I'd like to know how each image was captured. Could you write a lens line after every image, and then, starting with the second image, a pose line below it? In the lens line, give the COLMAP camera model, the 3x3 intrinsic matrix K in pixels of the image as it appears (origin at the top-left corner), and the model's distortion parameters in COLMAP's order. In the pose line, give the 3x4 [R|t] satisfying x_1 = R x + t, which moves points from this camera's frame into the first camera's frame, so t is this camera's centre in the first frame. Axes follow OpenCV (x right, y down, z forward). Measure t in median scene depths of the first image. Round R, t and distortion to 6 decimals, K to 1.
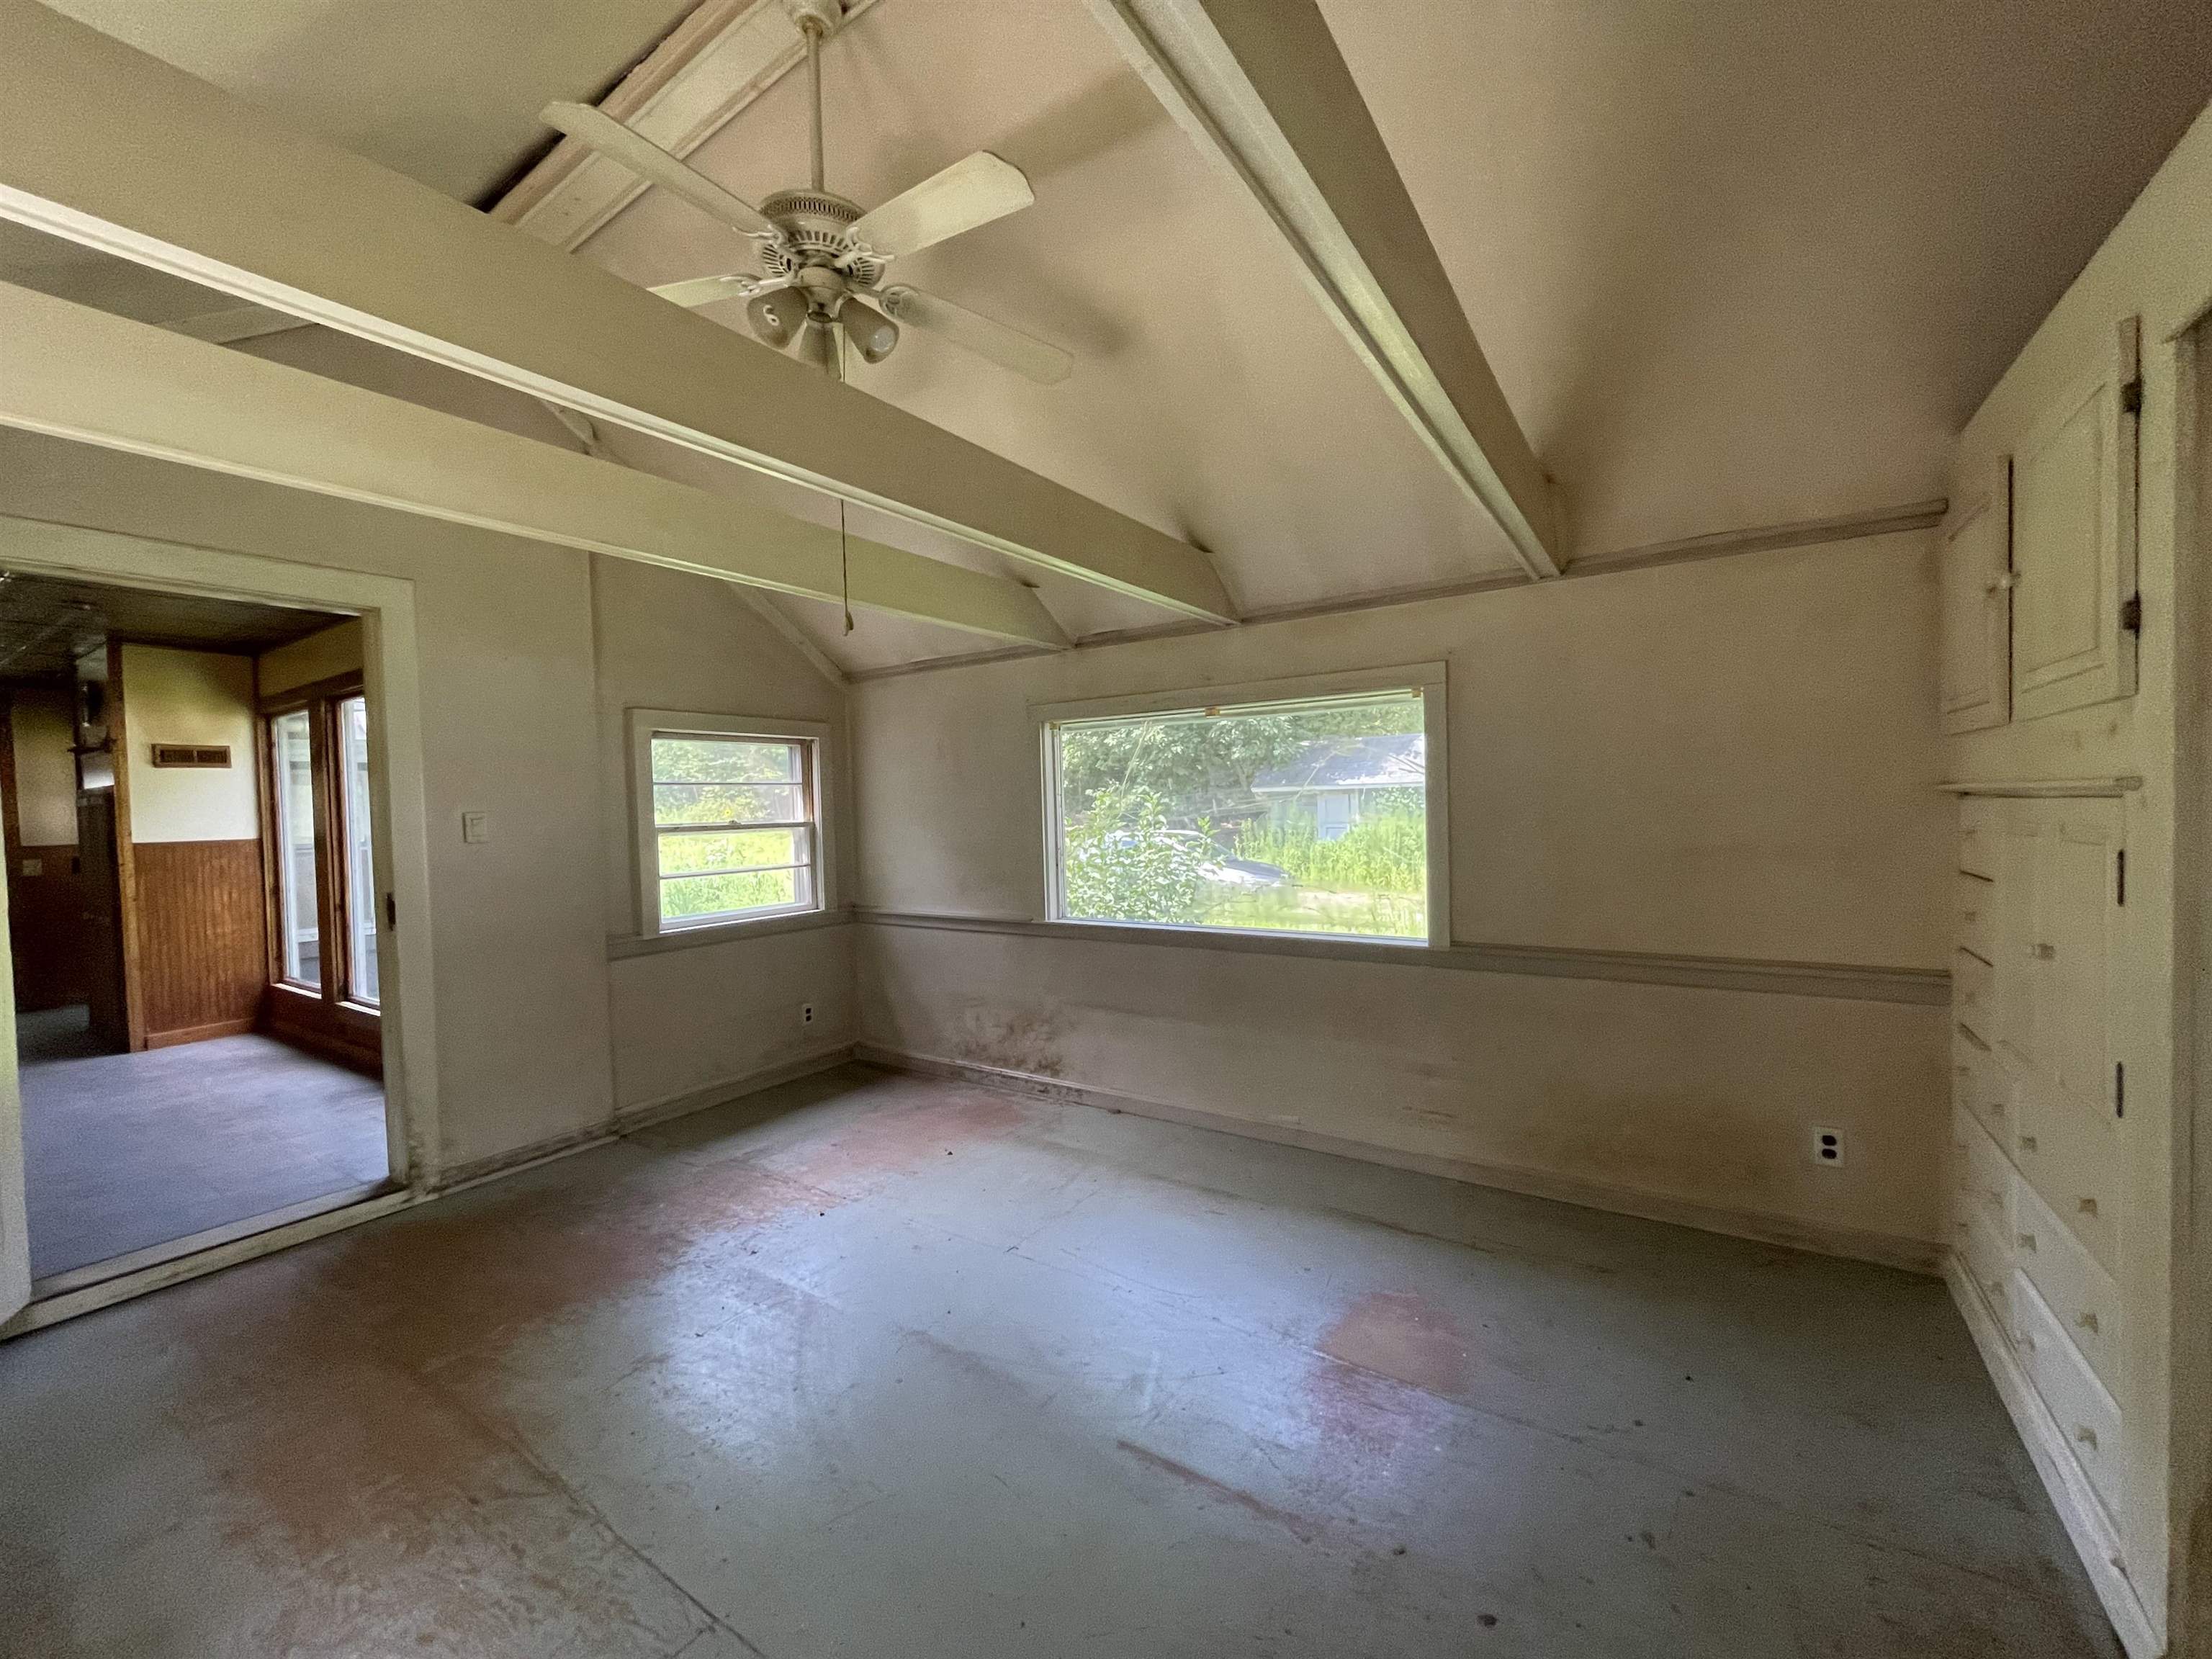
lens RADIAL K [[894.4, 0, 1115.6], [0, 894.4, 831.7], [0, 0, 1]] dist [0.003443, 0.000165]
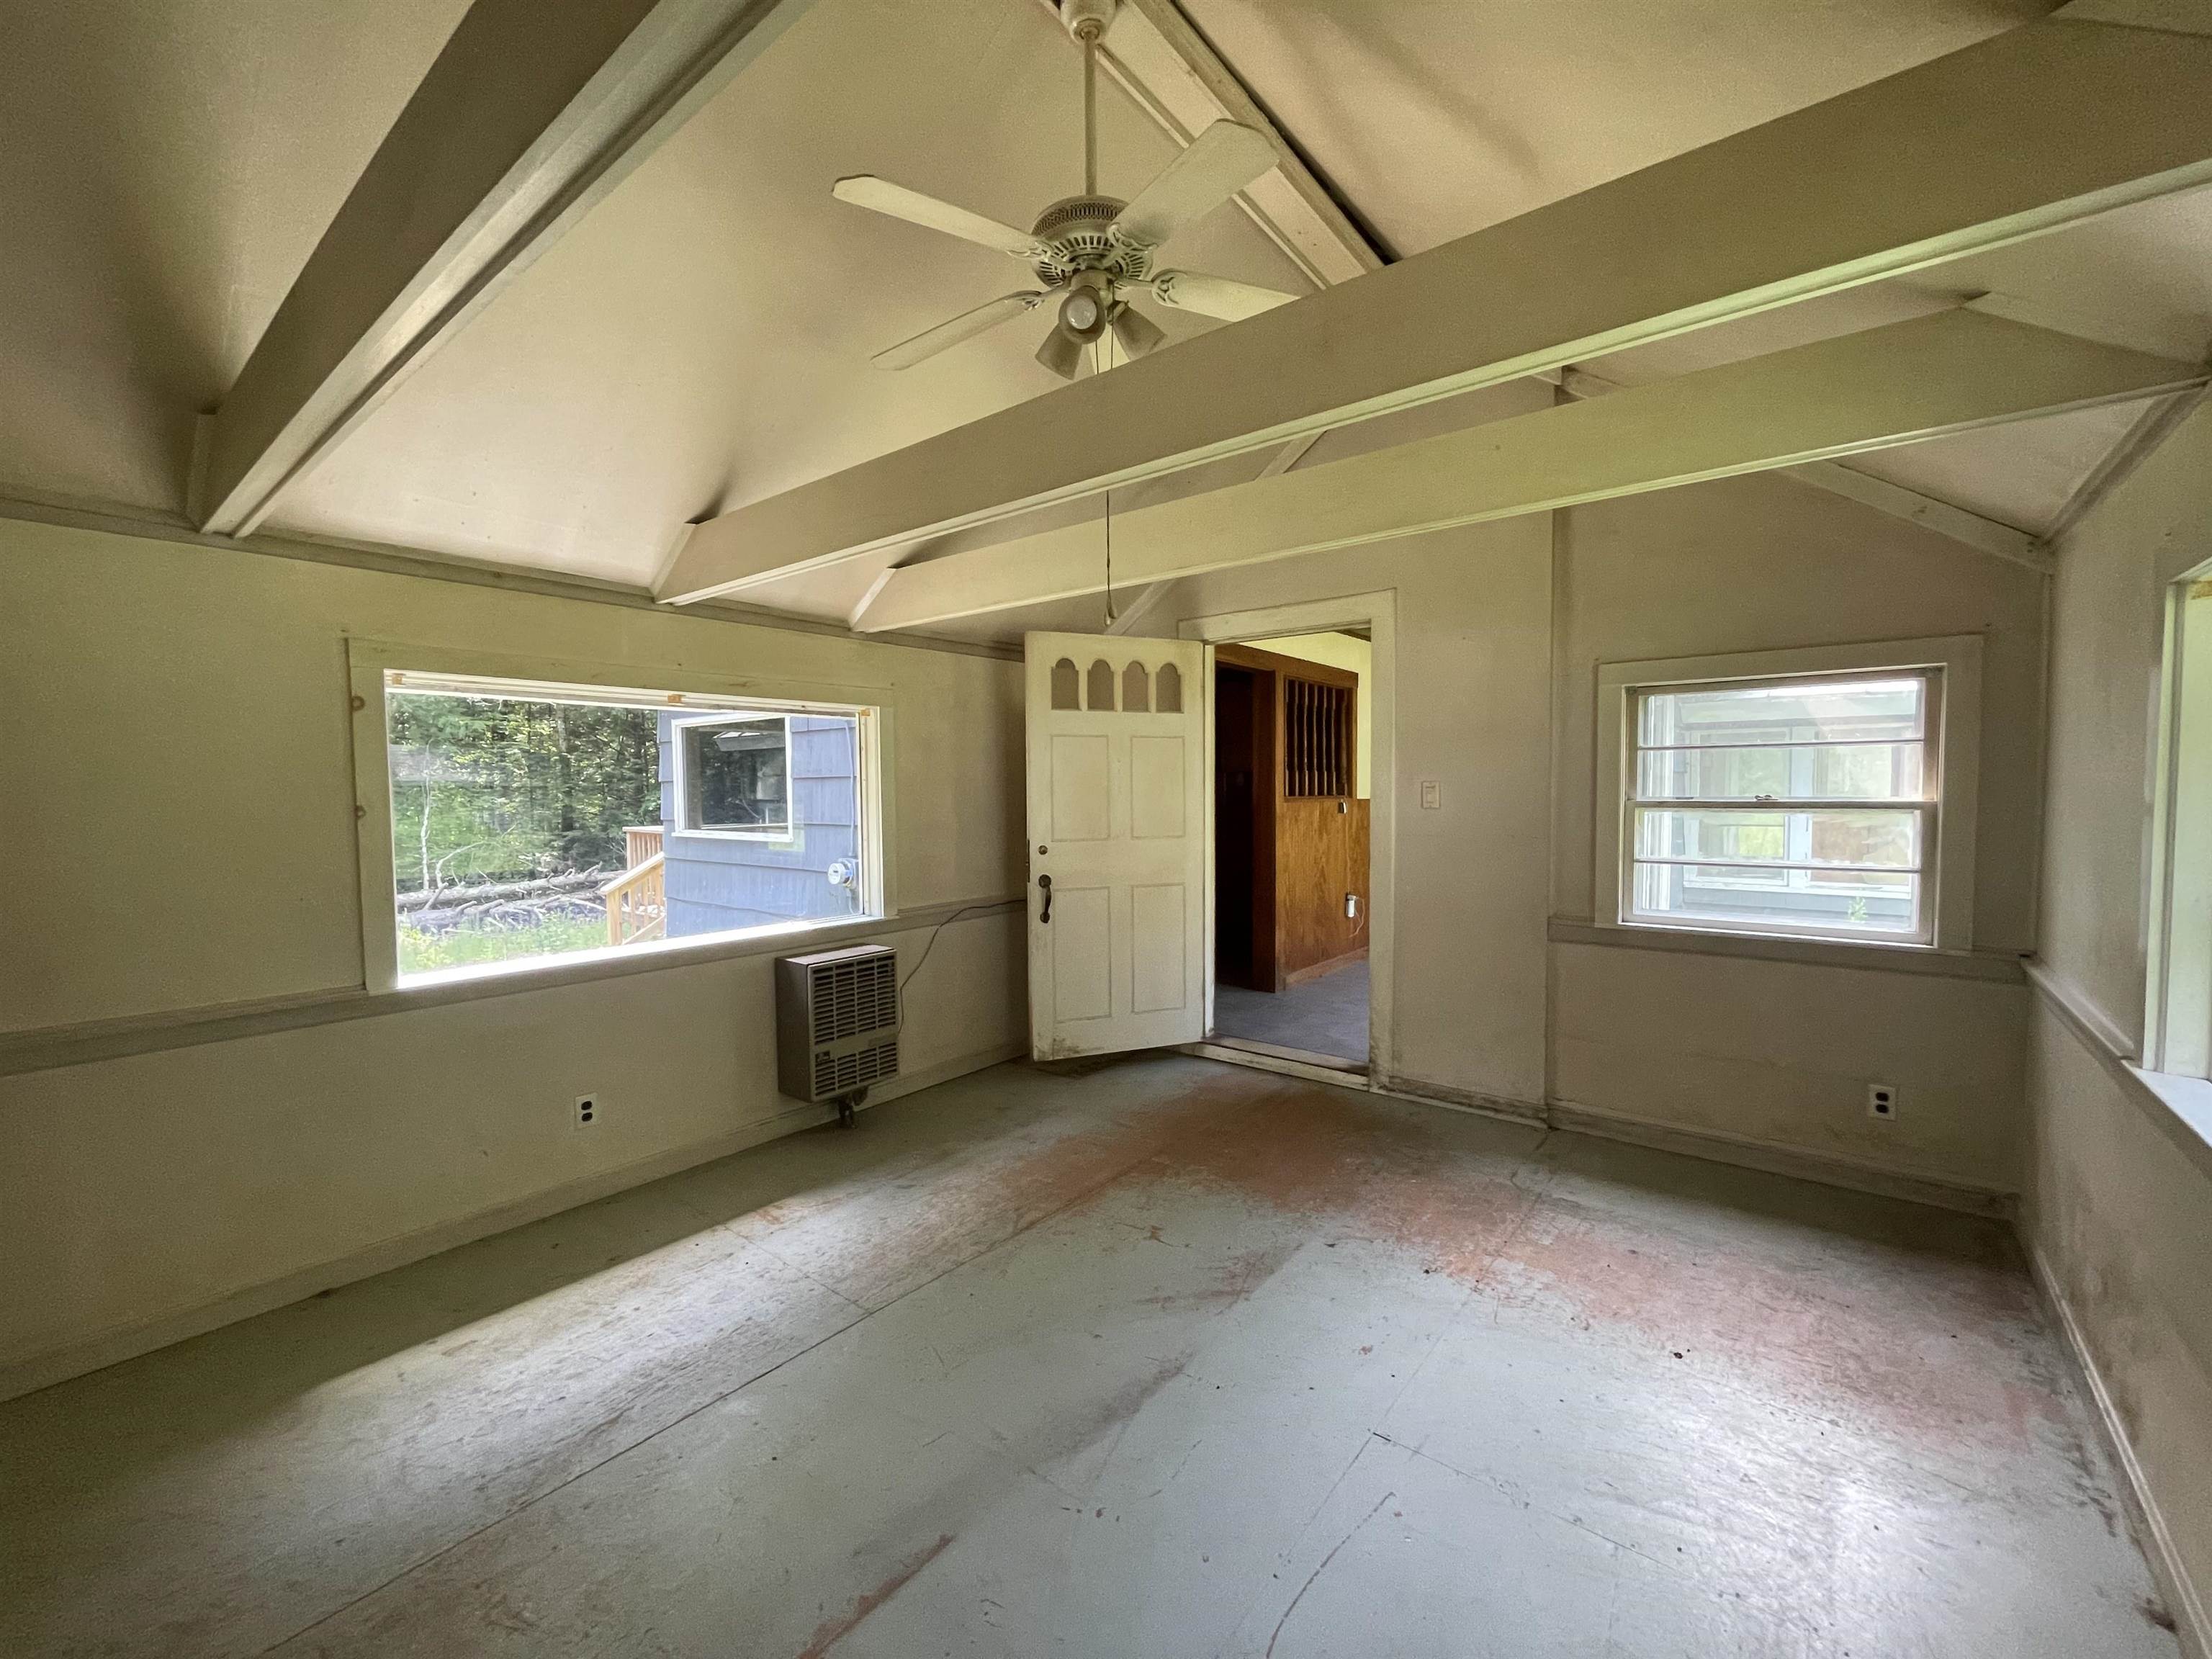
lens RADIAL K [[894.4, 0, 1116.4], [0, 894.4, 825.4], [0, 0, 1]] dist [0.003443, 0.000165]
pose [[-0.085220, 0.069221, -0.993955, 0.417248], [-0.019902, 0.997266, 0.071158, -0.036441], [0.996163, 0.025846, -0.083609, 0.638897]]
